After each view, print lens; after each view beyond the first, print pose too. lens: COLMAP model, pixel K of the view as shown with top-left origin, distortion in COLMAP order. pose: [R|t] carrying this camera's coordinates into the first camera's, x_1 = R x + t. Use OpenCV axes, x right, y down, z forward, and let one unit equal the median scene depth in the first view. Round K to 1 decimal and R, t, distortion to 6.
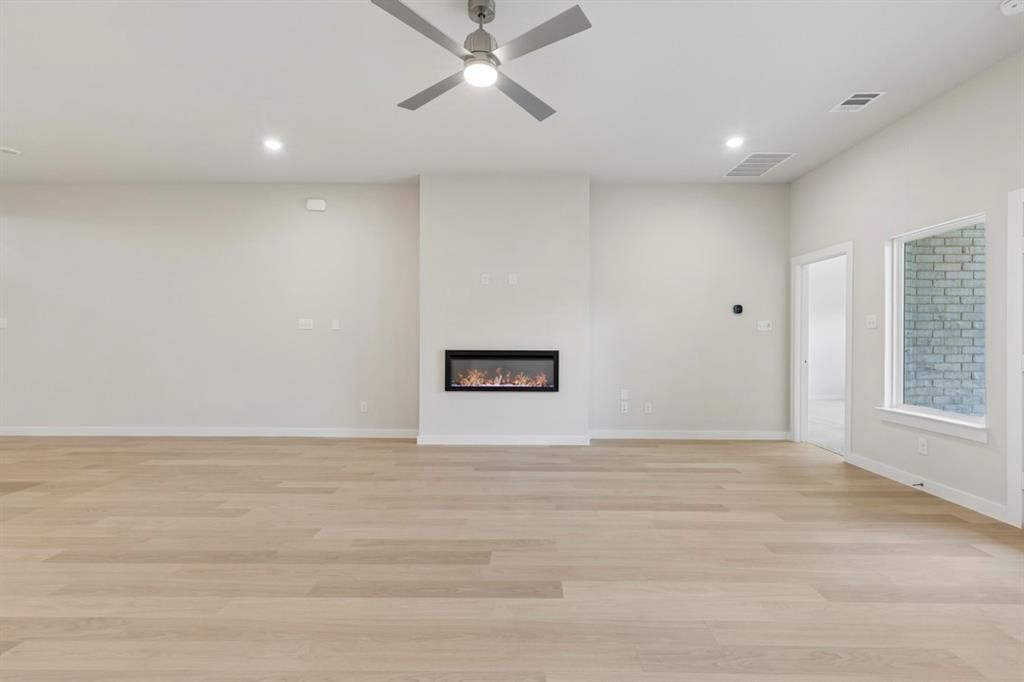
lens RADIAL K [[458.9, 0, 519.6], [0, 458.9, 342.9], [0, 0, 1]] dist [0.004208, -0.000036]
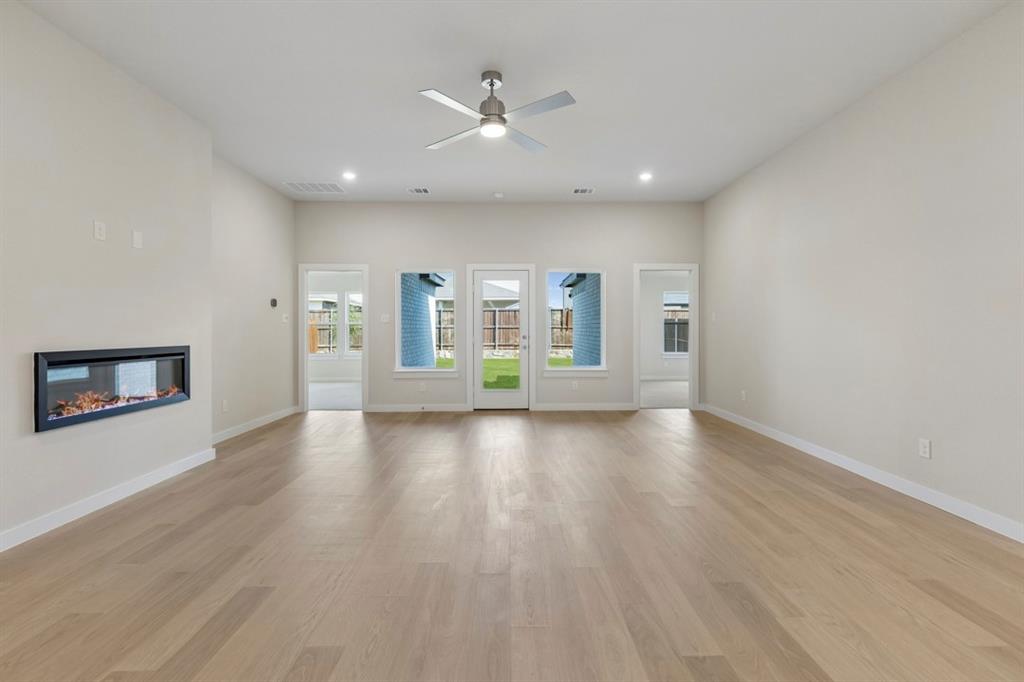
lens RADIAL K [[465.4, 0, 515.8], [0, 465.4, 331.0], [0, 0, 1]] dist [0.004425, 0.000469]
pose [[-0.027679, -0.005126, 0.999604, -0.780831], [0.012816, 0.999903, 0.005483, -0.005094], [-0.999535, 0.012962, -0.027610, 0.529378]]
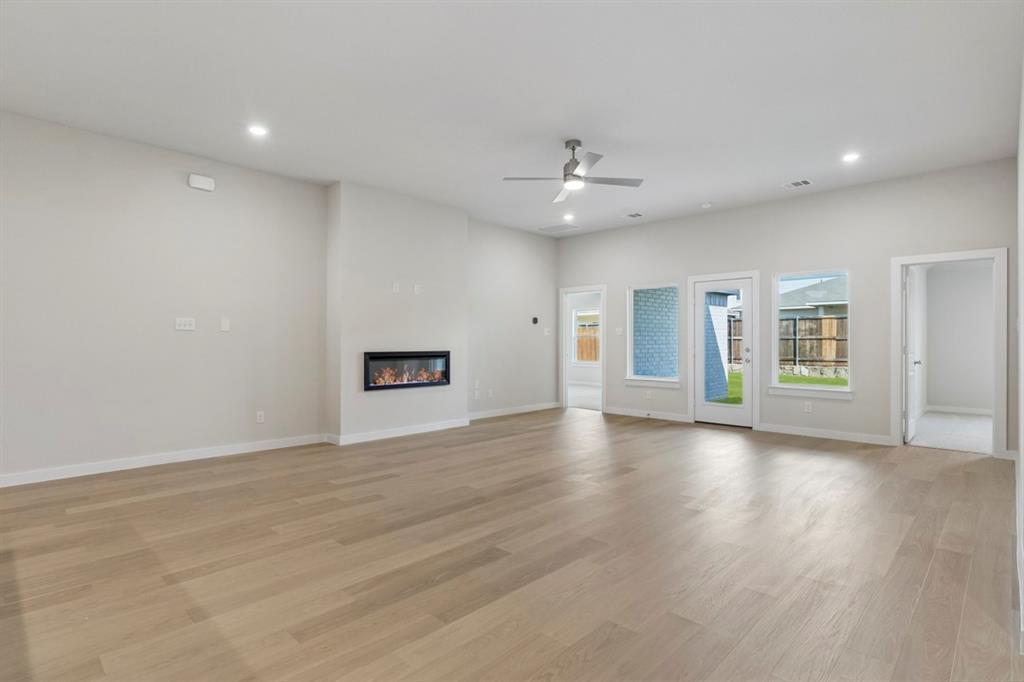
lens RADIAL K [[510.0, 0, 517.6], [0, 510.0, 343.1], [0, 0, 1]] dist [0.000905, 0.000388]
pose [[0.683652, -0.004537, 0.729794, -0.867372], [0.007907, 0.999968, -0.001190, -0.001061], [-0.729765, 0.006584, 0.683666, -0.069327]]
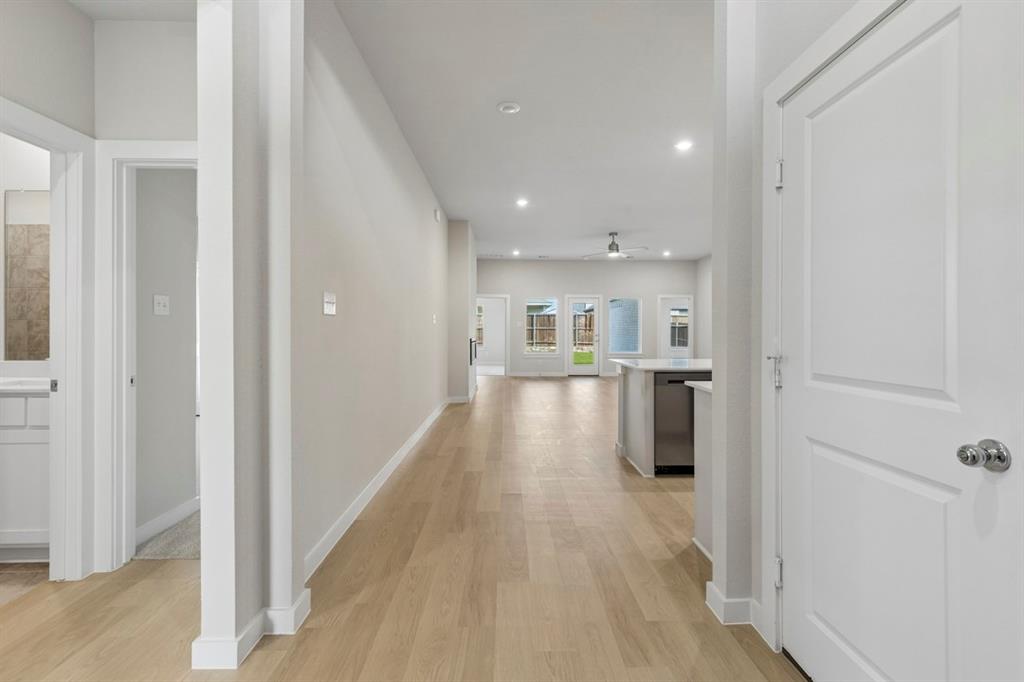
lens RADIAL K [[465.4, 0, 515.8], [0, 465.4, 331.0], [0, 0, 1]] dist [0.004425, 0.000469]
pose [[-0.033474, -0.004759, 0.999428, -1.922867], [0.007479, 0.999959, 0.005012, -0.018680], [-0.999412, 0.007643, -0.033437, 1.003554]]
